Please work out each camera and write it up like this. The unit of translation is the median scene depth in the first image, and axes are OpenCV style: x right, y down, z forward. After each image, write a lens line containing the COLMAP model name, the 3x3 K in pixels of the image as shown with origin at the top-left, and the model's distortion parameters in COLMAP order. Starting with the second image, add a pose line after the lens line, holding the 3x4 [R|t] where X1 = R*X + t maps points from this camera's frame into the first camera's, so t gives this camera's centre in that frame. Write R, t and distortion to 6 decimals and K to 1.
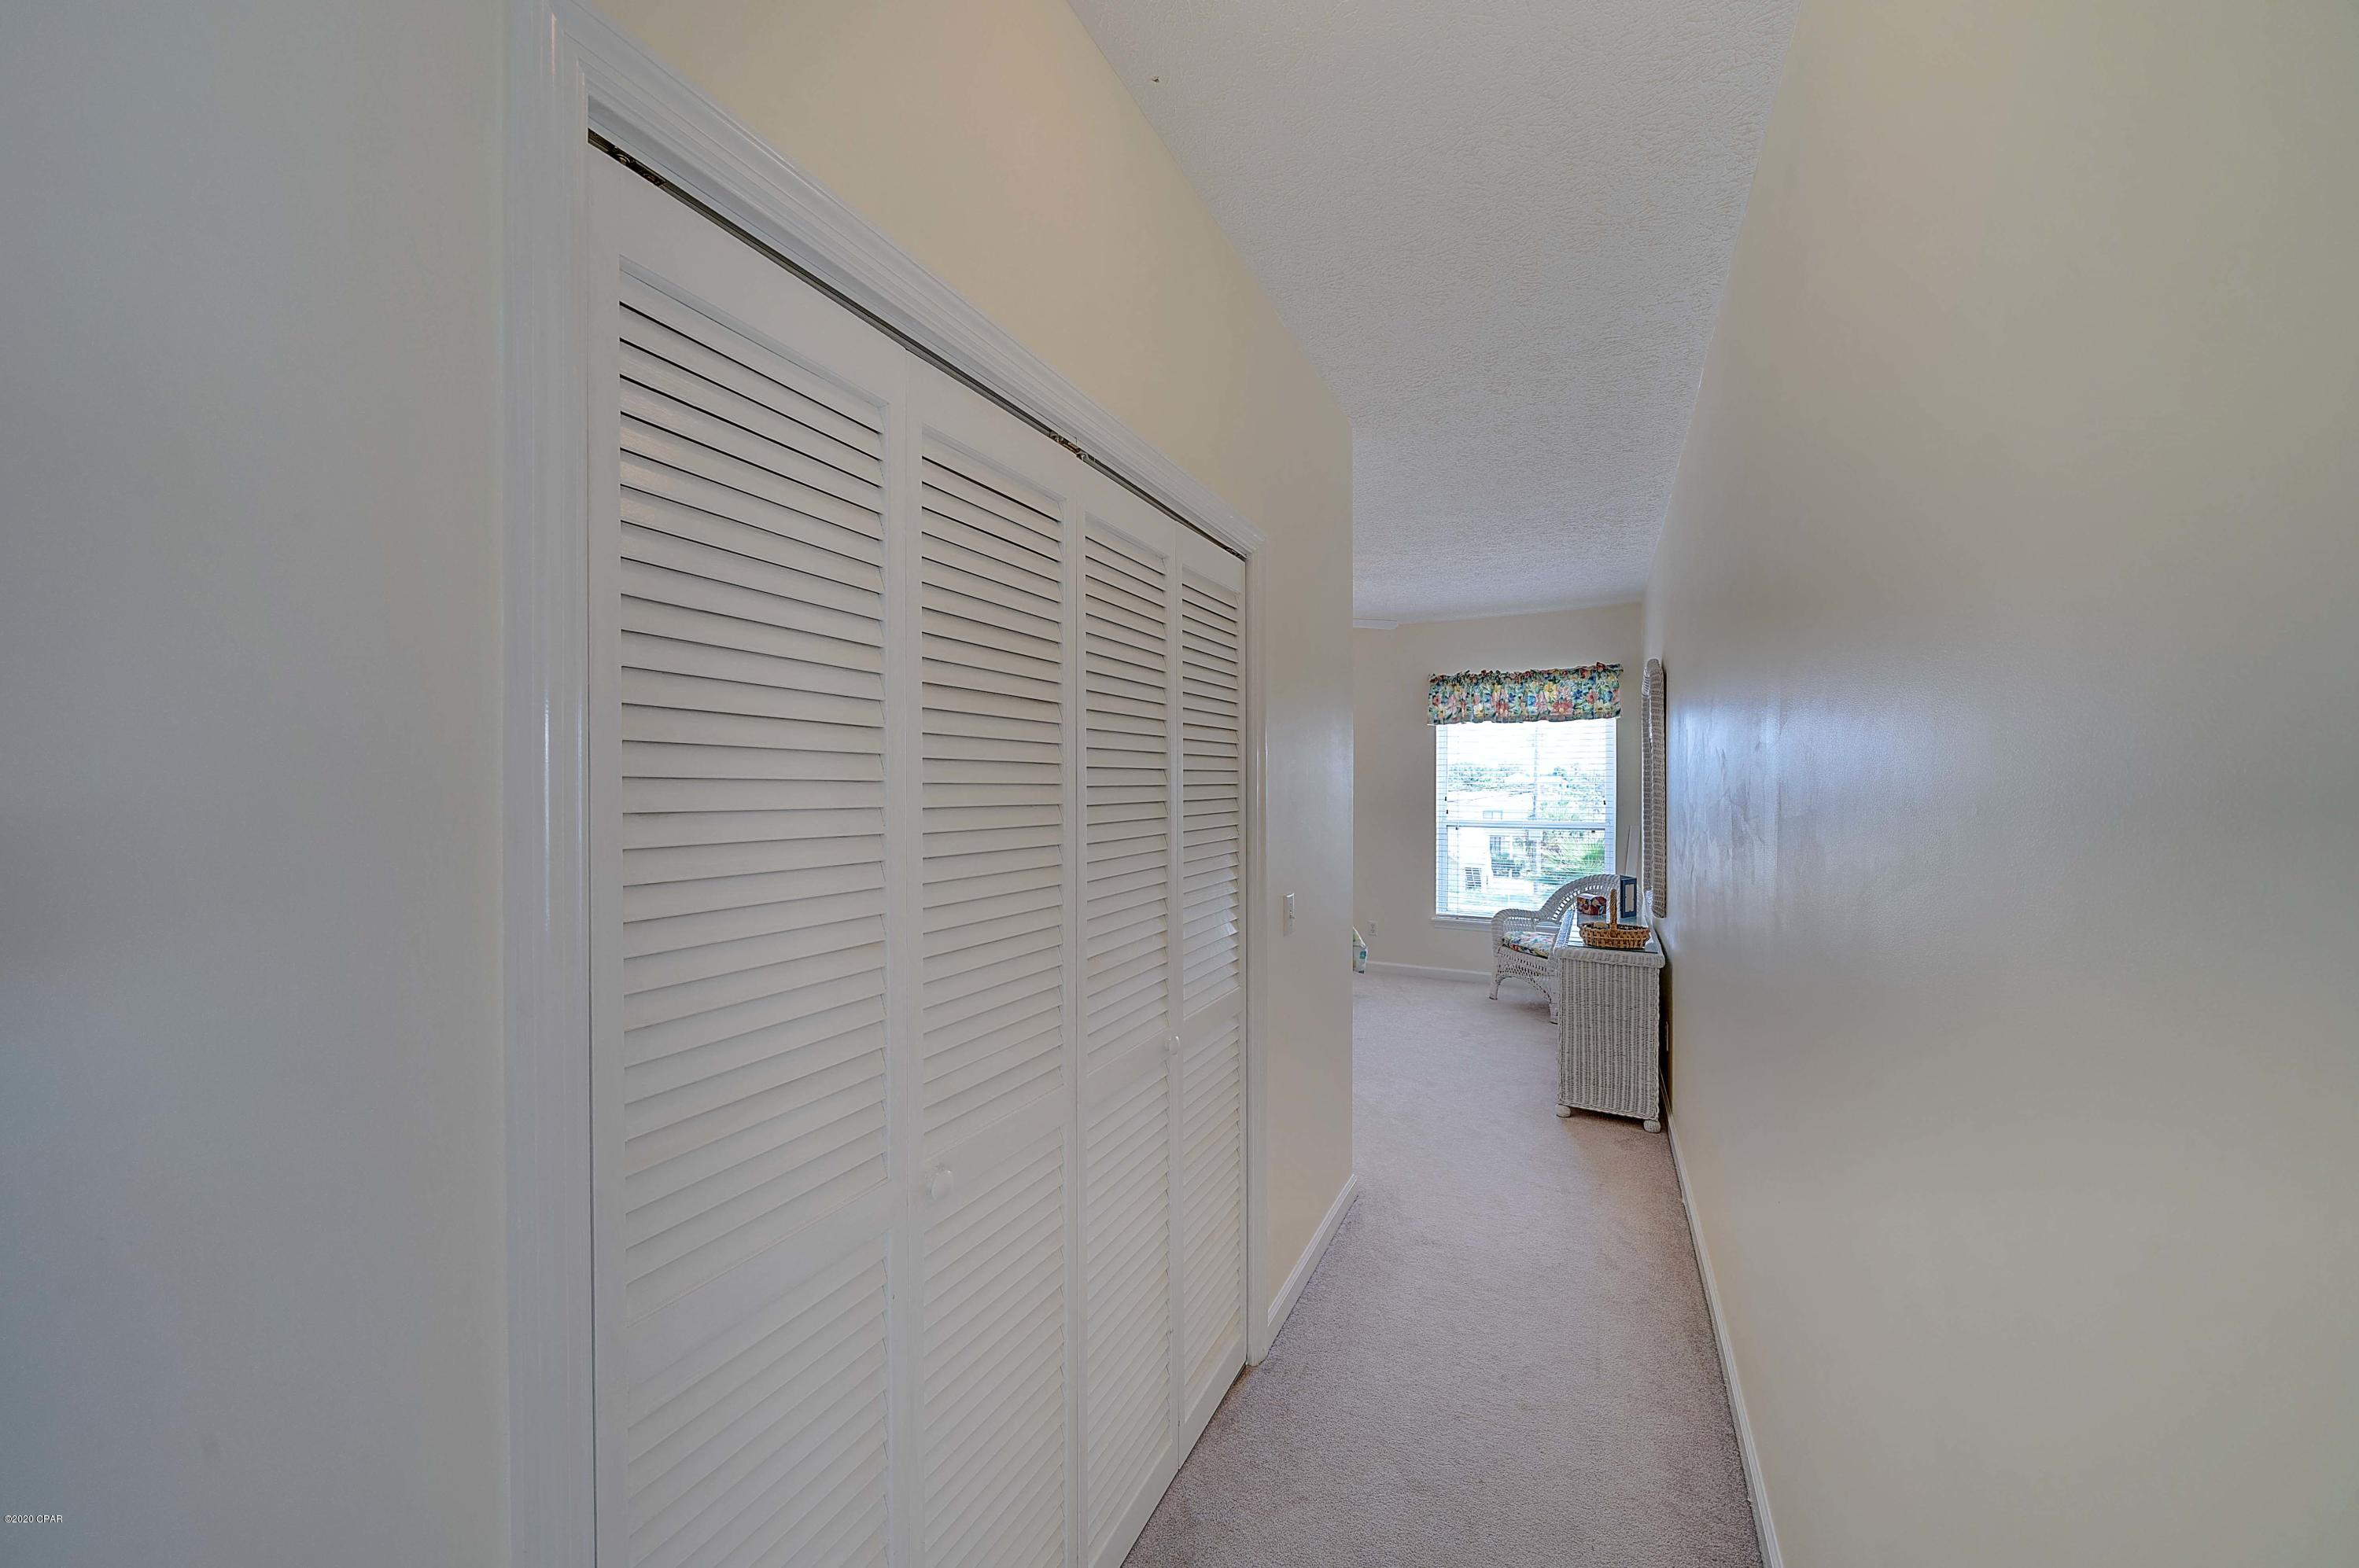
lens RADIAL K [[807.8, 0, 1167.8], [0, 807.8, 791.2], [0, 0, 1]] dist [-0.005049, -0.000095]
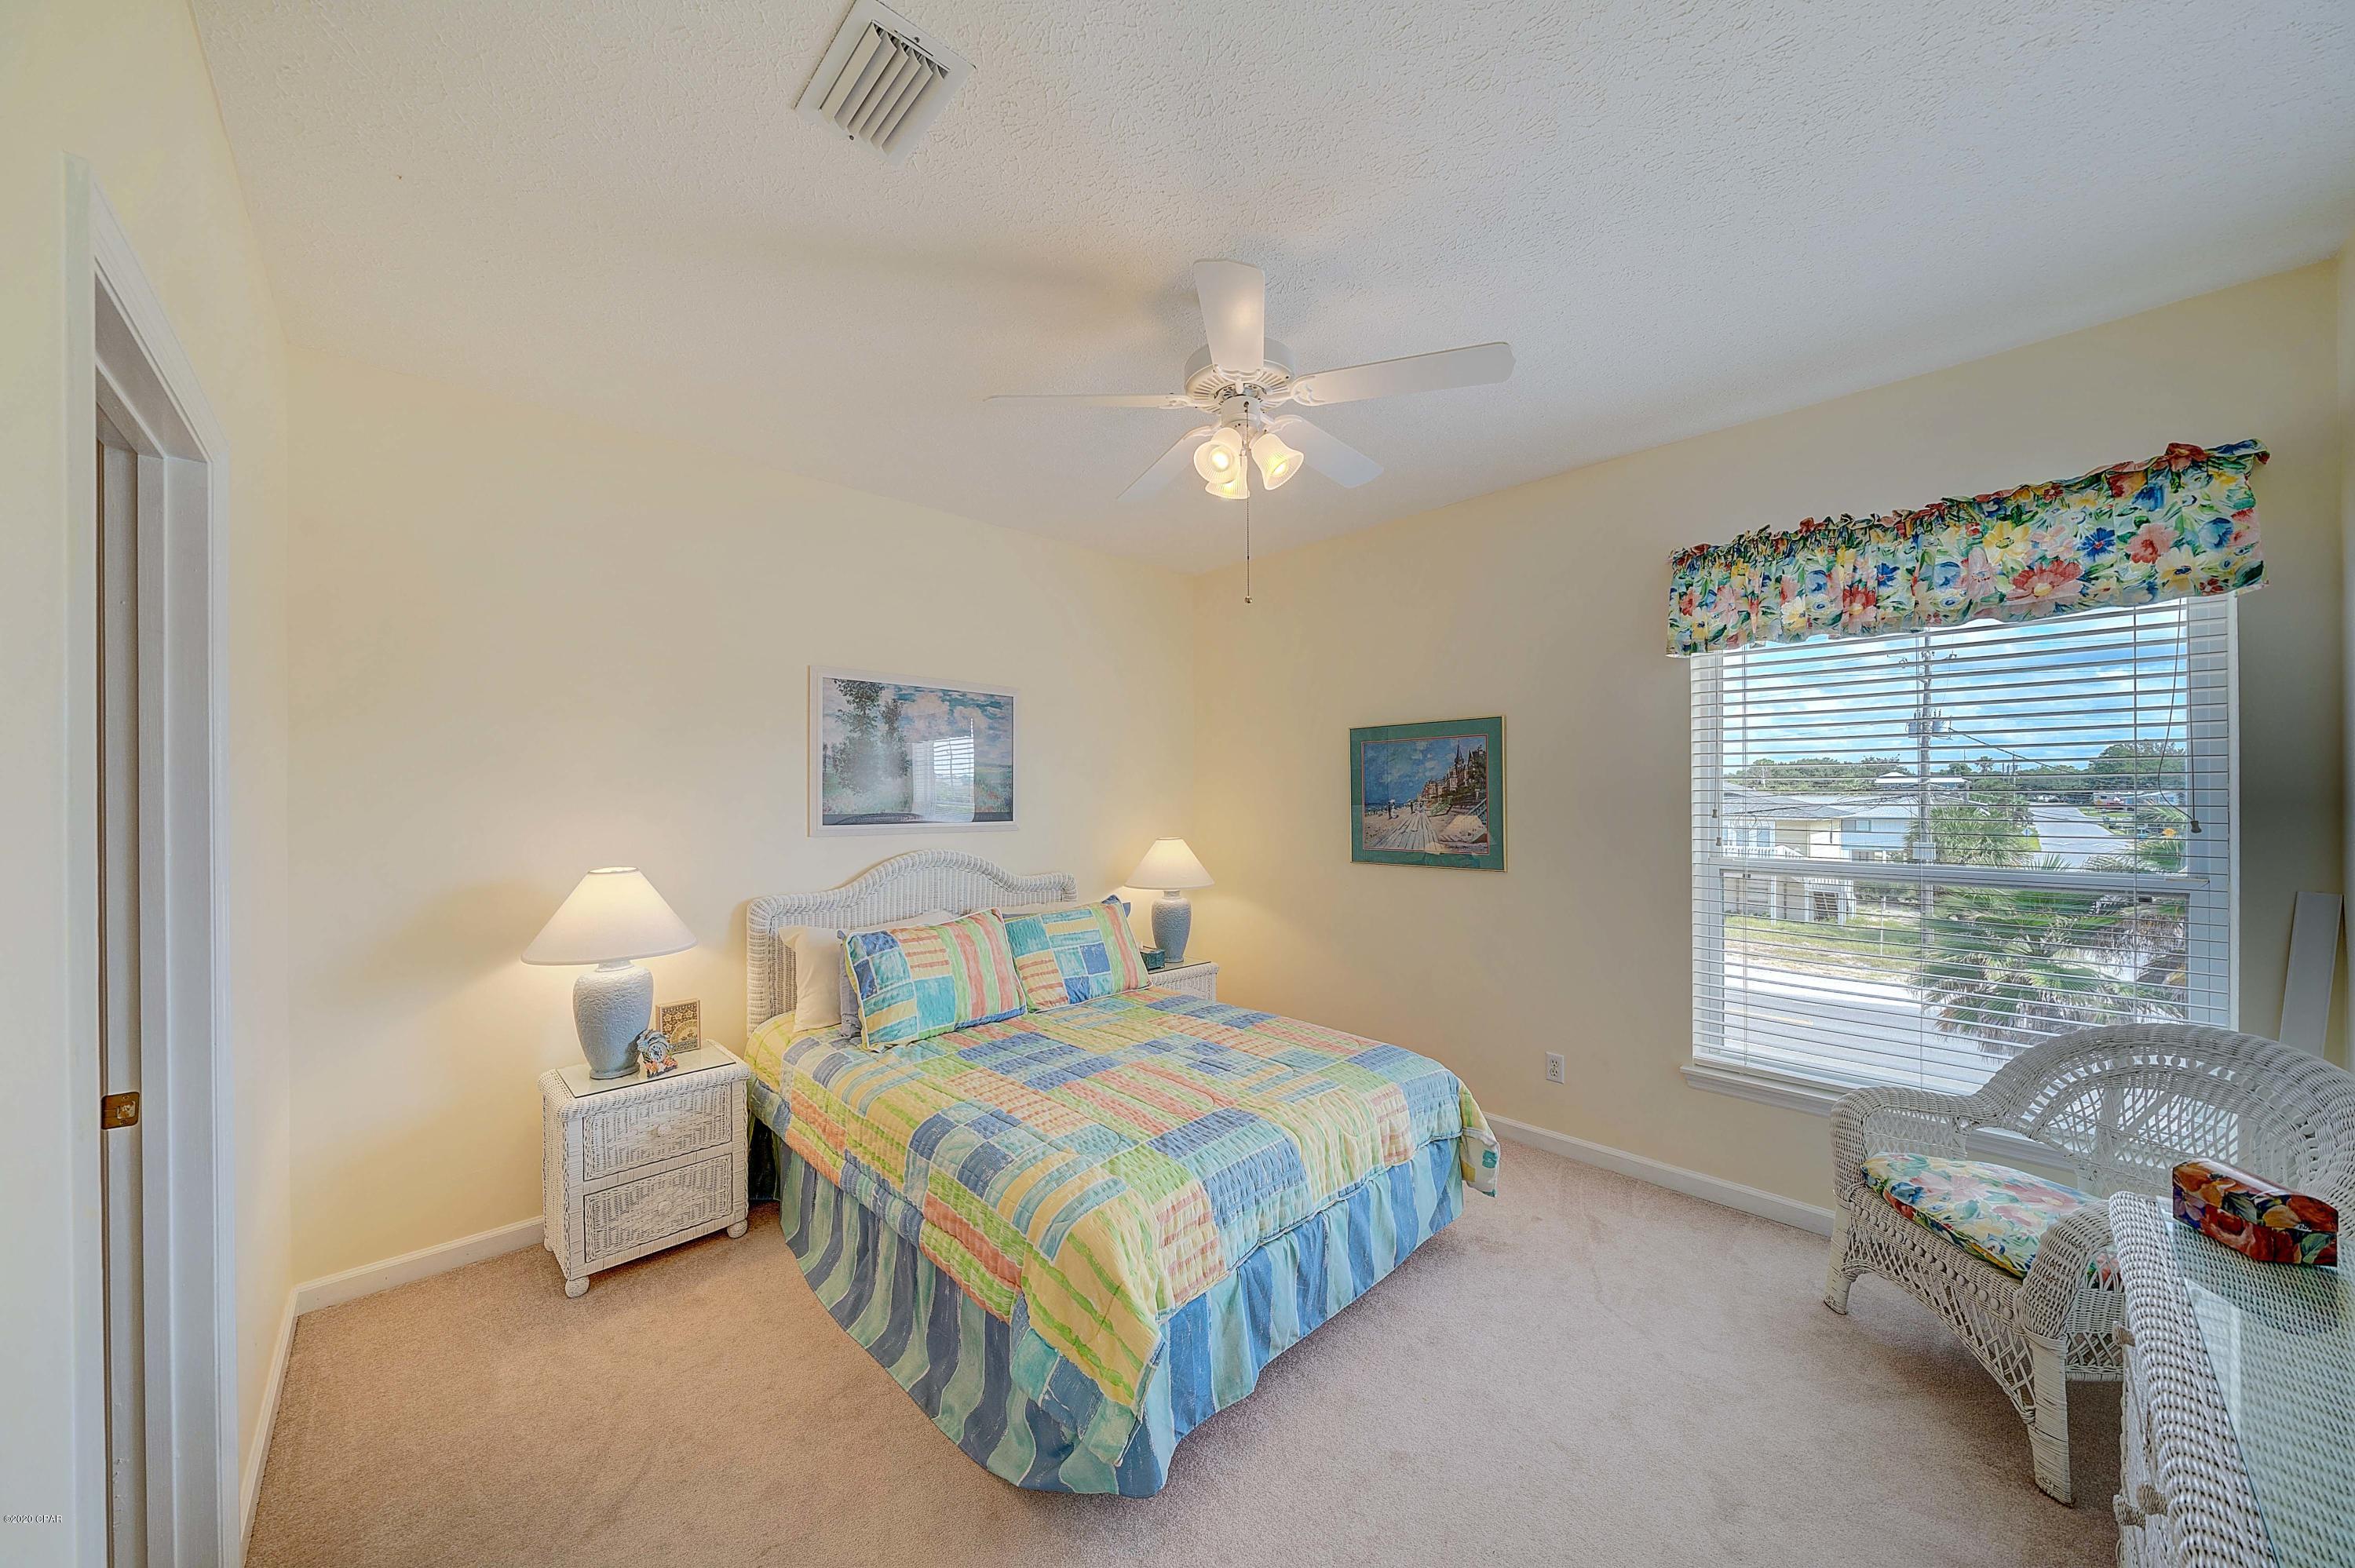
lens RADIAL K [[806.5, 0, 1165.9], [0, 806.5, 791.2], [0, 0, 1]] dist [-0.005049, -0.000095]
pose [[0.946751, -0.005361, -0.321922, 0.205160], [0.003249, 0.999970, -0.007100, -0.000712], [0.321951, 0.005676, 0.946739, 0.484818]]
